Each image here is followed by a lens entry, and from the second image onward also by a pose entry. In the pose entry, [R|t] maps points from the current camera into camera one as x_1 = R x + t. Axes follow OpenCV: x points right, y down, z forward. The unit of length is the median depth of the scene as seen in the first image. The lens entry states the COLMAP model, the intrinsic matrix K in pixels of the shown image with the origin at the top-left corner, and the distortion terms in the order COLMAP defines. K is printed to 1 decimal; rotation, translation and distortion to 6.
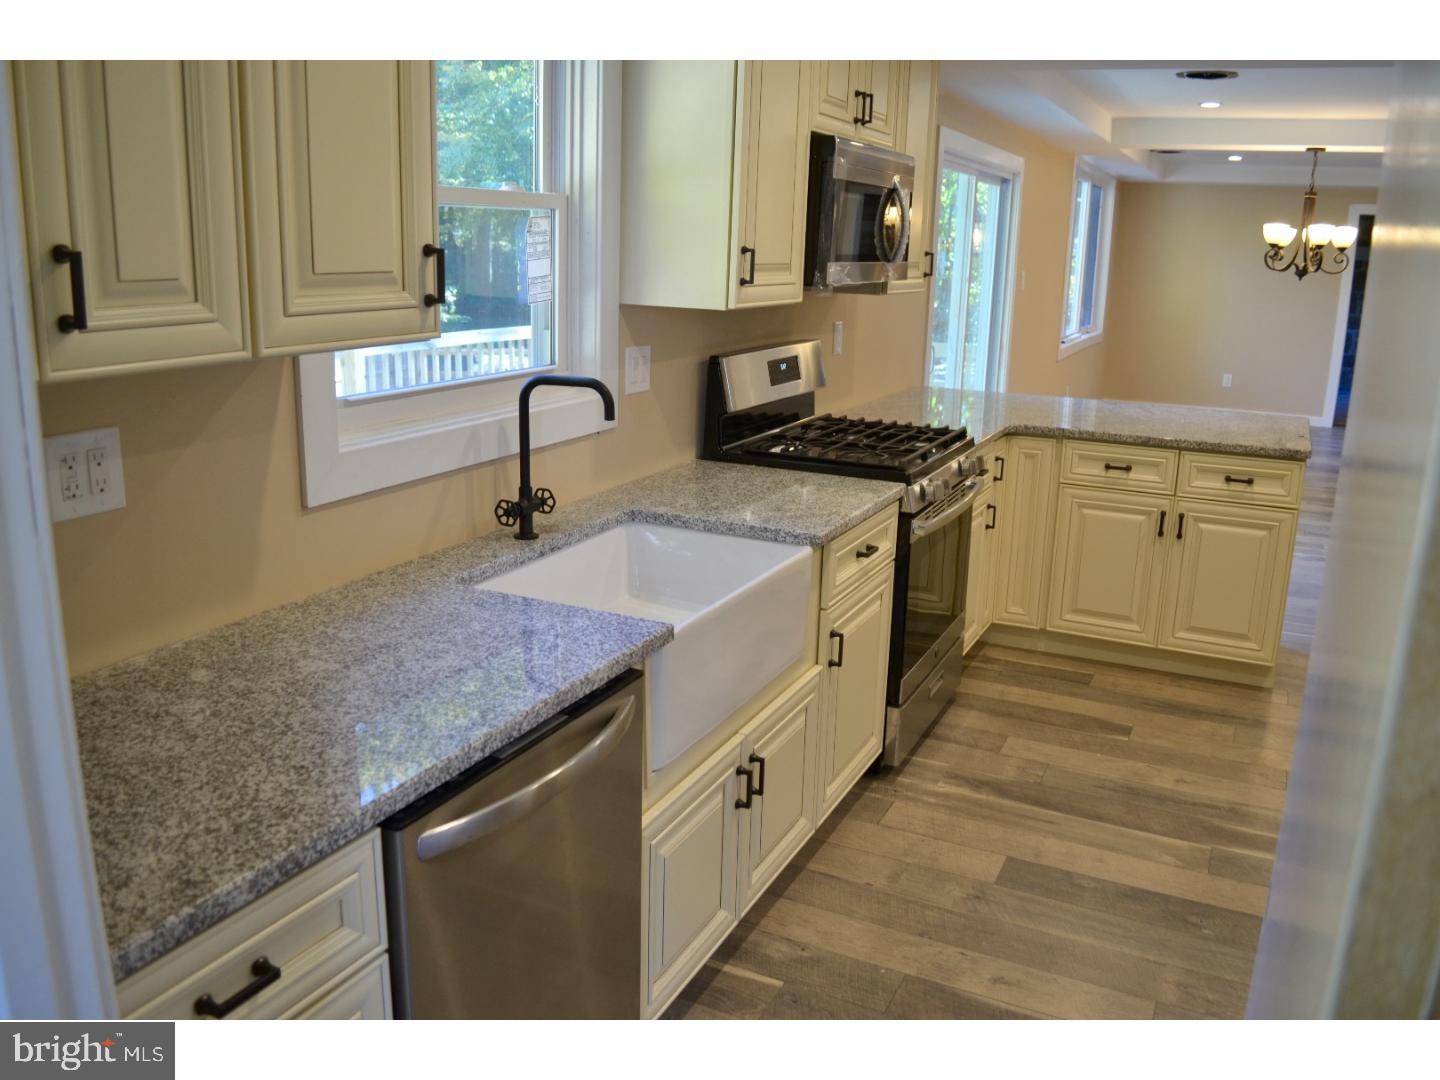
lens RADIAL K [[1169.4, 0, 712.3], [0, 1169.4, 532.6], [0, 0, 1]] dist [-0.010385, -0.002501]
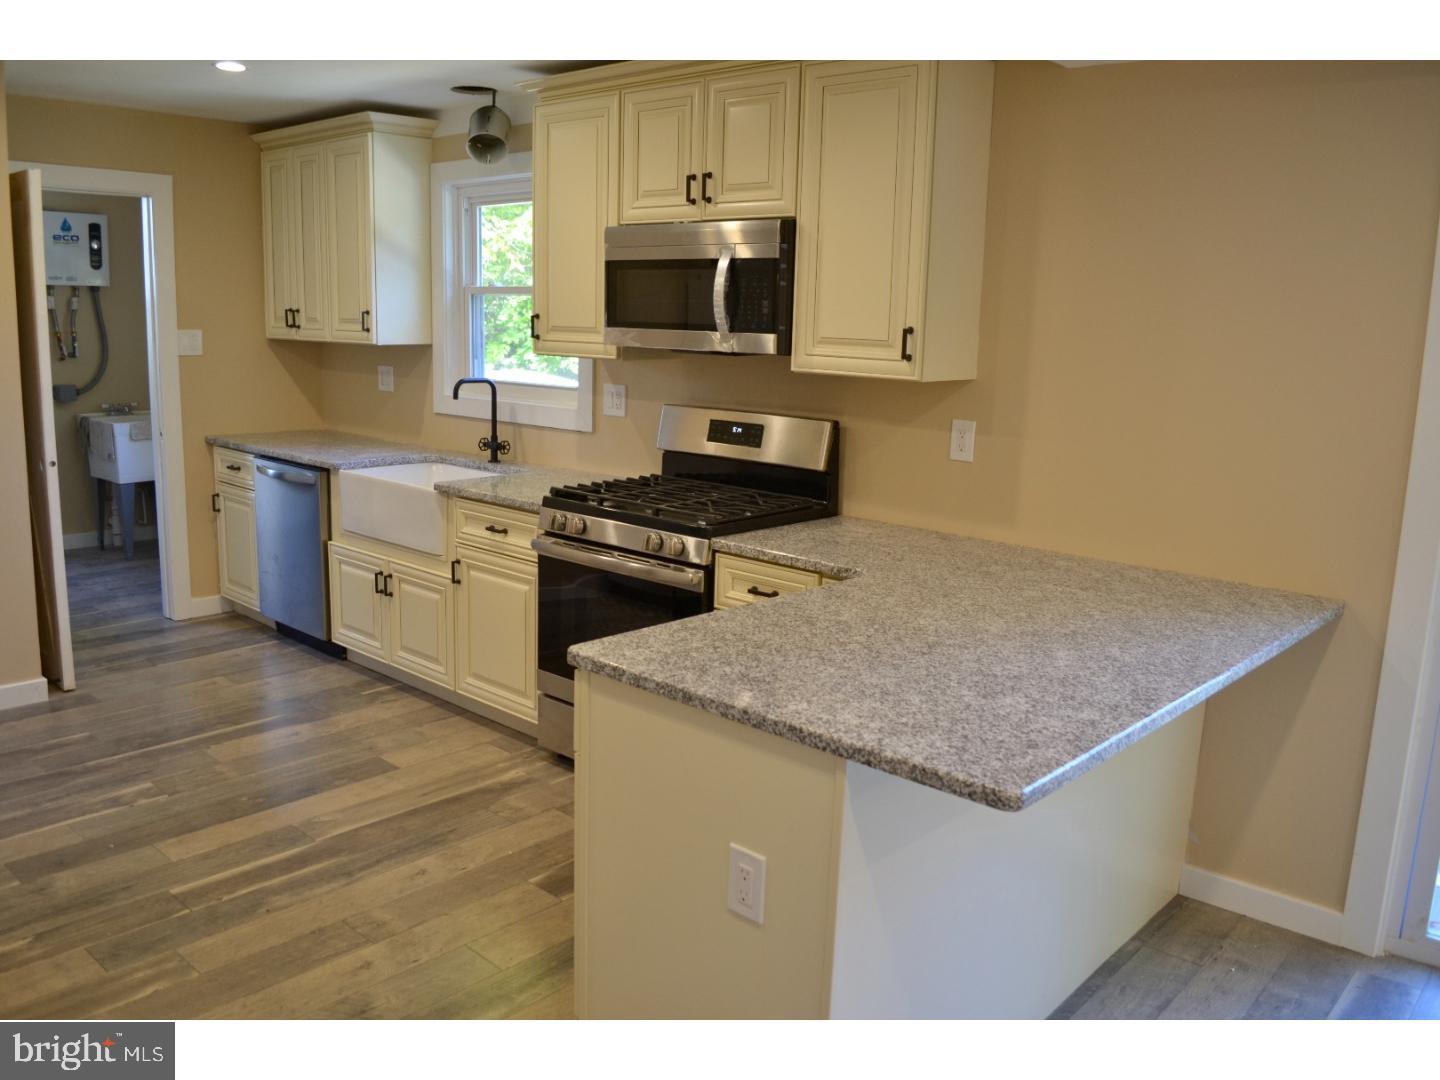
lens RADIAL K [[1169.4, 0, 711.8], [0, 1169.4, 539.4], [0, 0, 1]] dist [-0.010385, -0.002501]
pose [[-0.298296, 0.149799, -0.942645, 1.298938], [-0.263200, 0.936407, 0.232096, -0.344838], [0.917467, 0.317337, -0.239899, 1.503089]]
